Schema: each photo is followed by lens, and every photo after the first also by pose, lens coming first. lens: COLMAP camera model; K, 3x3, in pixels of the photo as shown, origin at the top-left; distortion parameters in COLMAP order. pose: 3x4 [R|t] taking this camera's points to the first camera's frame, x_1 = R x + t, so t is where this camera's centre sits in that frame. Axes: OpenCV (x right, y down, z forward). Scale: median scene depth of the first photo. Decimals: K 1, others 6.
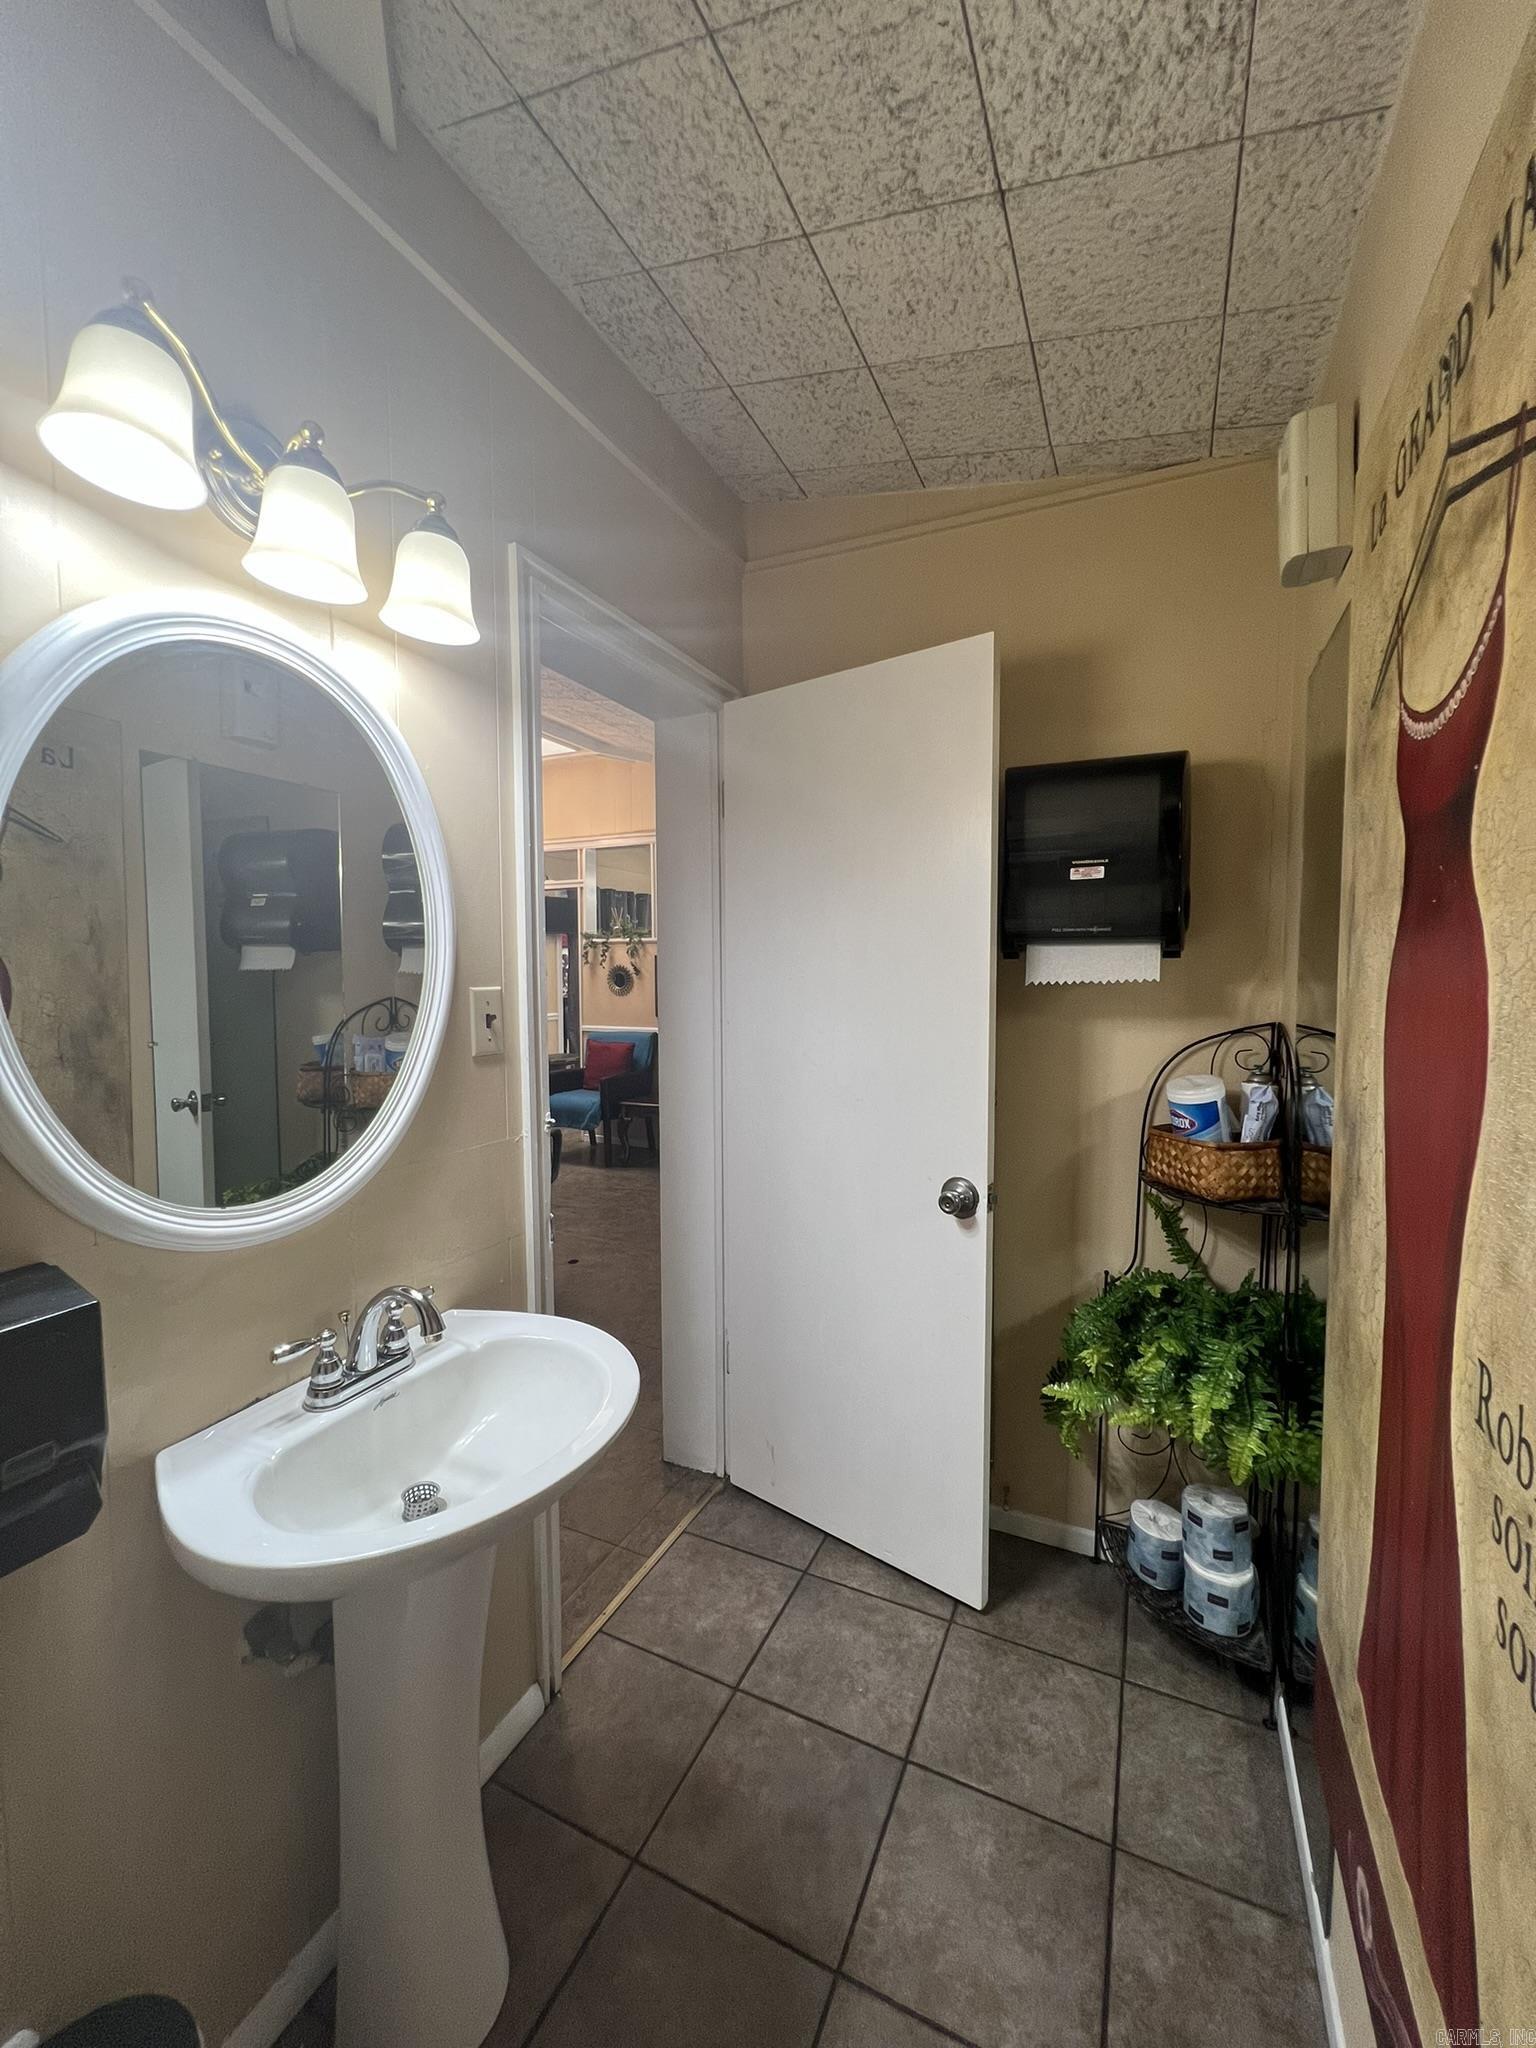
lens RADIAL K [[817.1, 0, 773.9], [0, 817.1, 1020.4], [0, 0, 1]] dist [-0.000982, 0.000213]
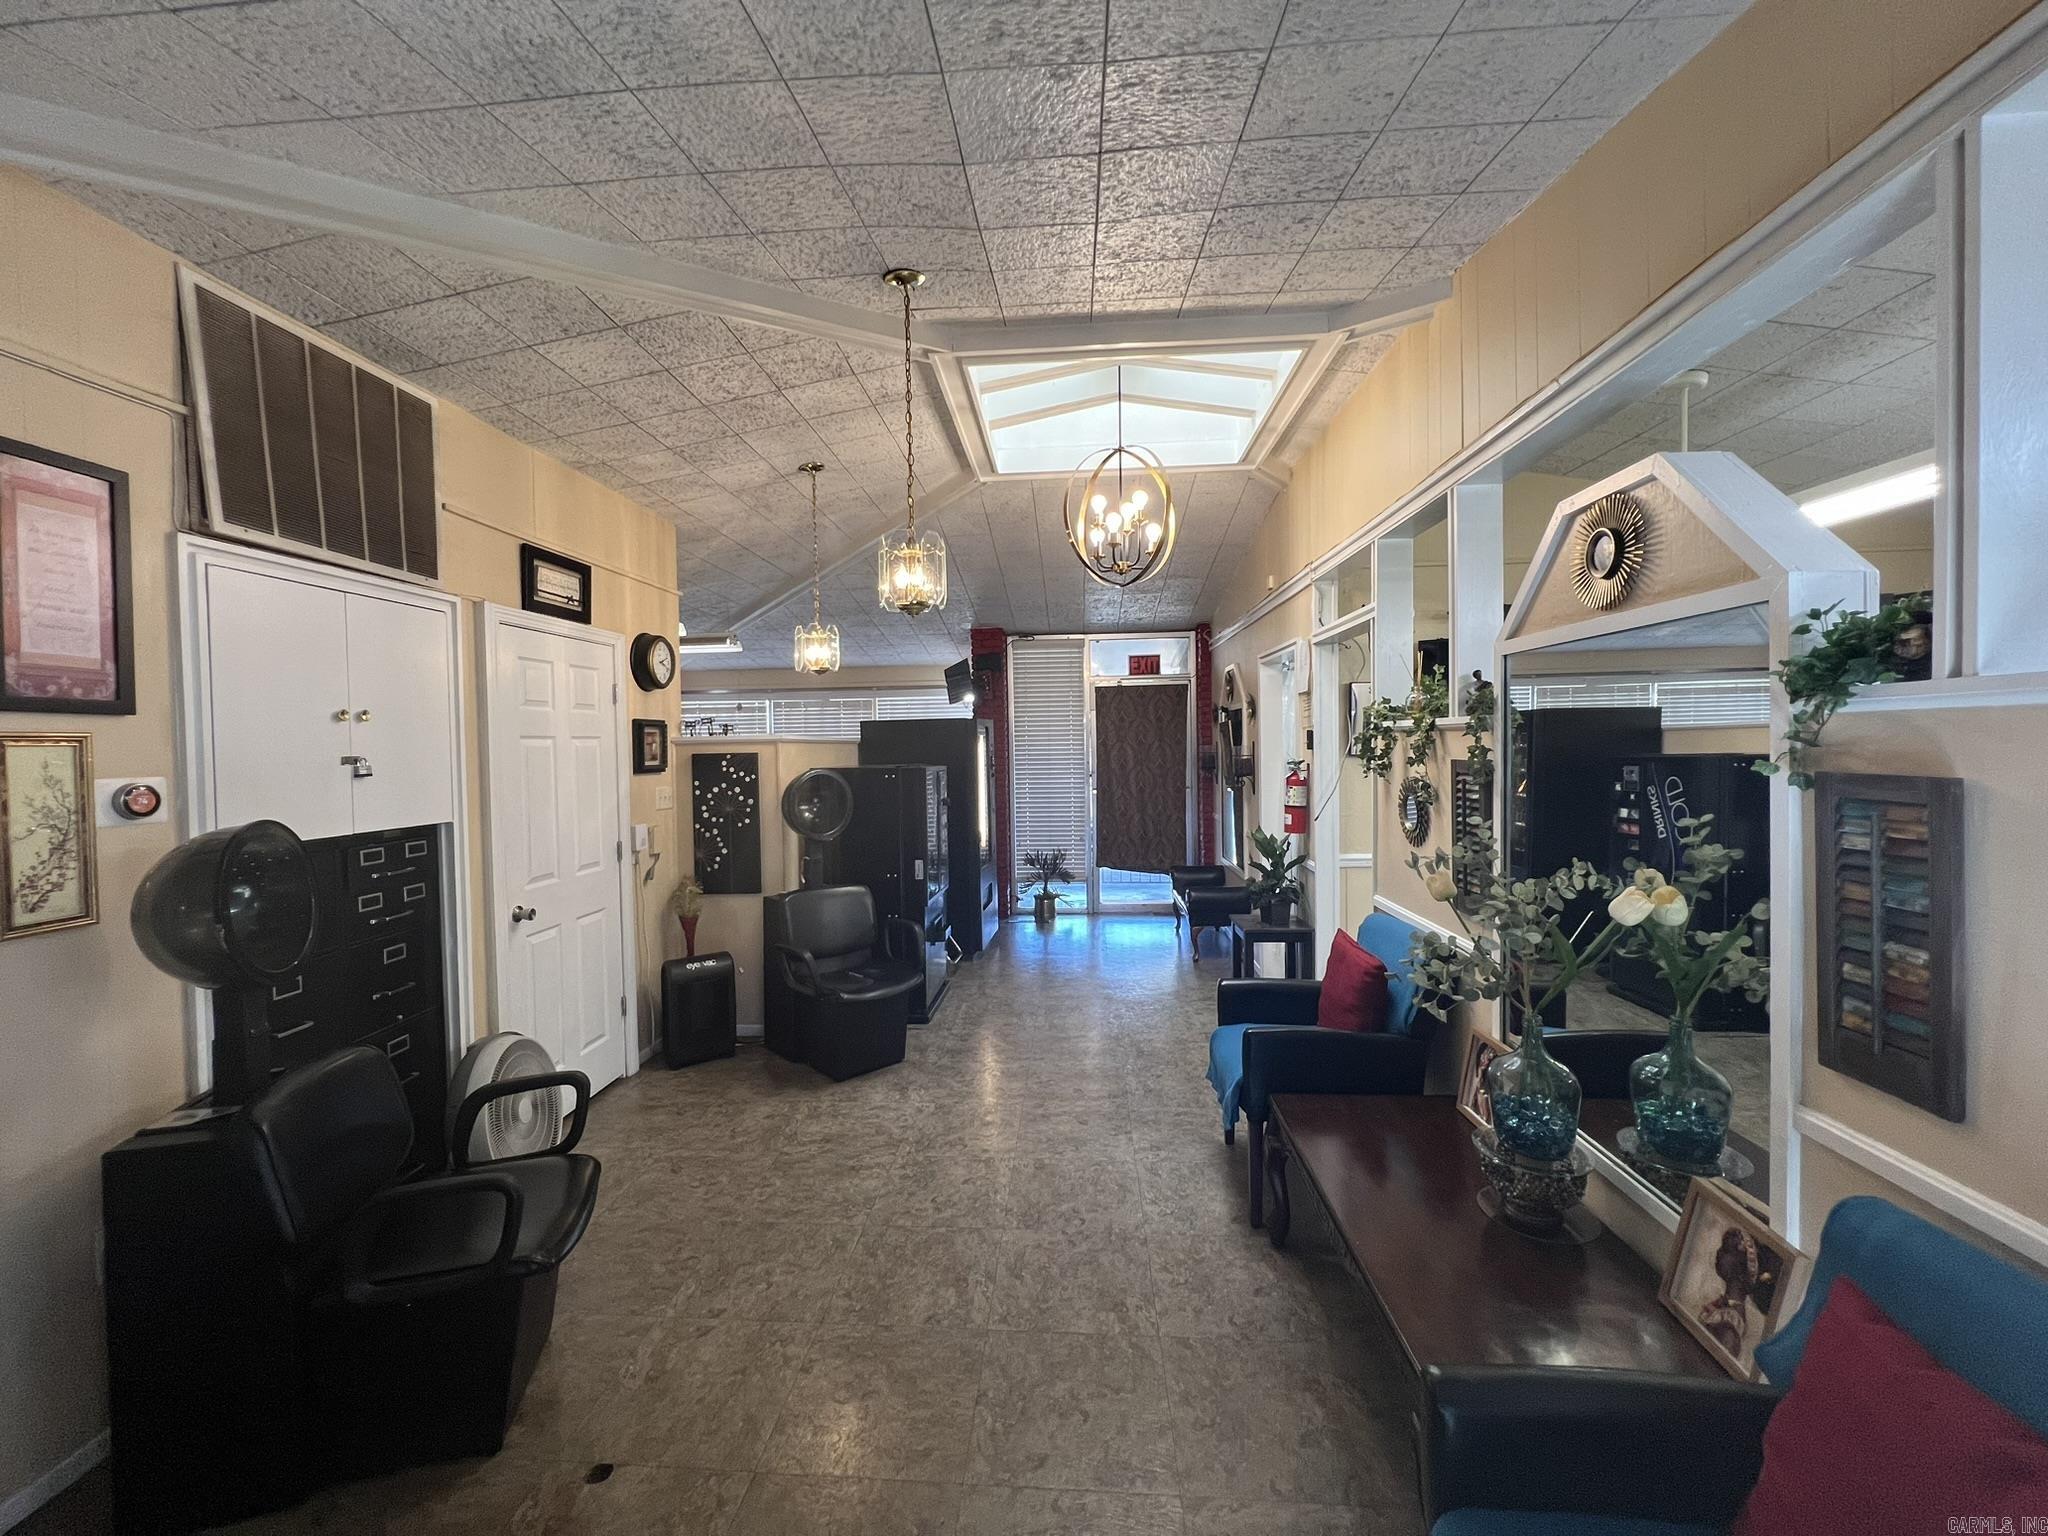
lens RADIAL K [[817.1, 0, 1019.8], [0, 817.1, 761.0], [0, 0, 1]] dist [-0.000982, 0.000213]
pose [[0.353899, 0.009870, -0.935231, 0.159339], [-0.040289, 0.999177, -0.004701, -0.066453], [0.934415, 0.039344, 0.354006, 0.644269]]
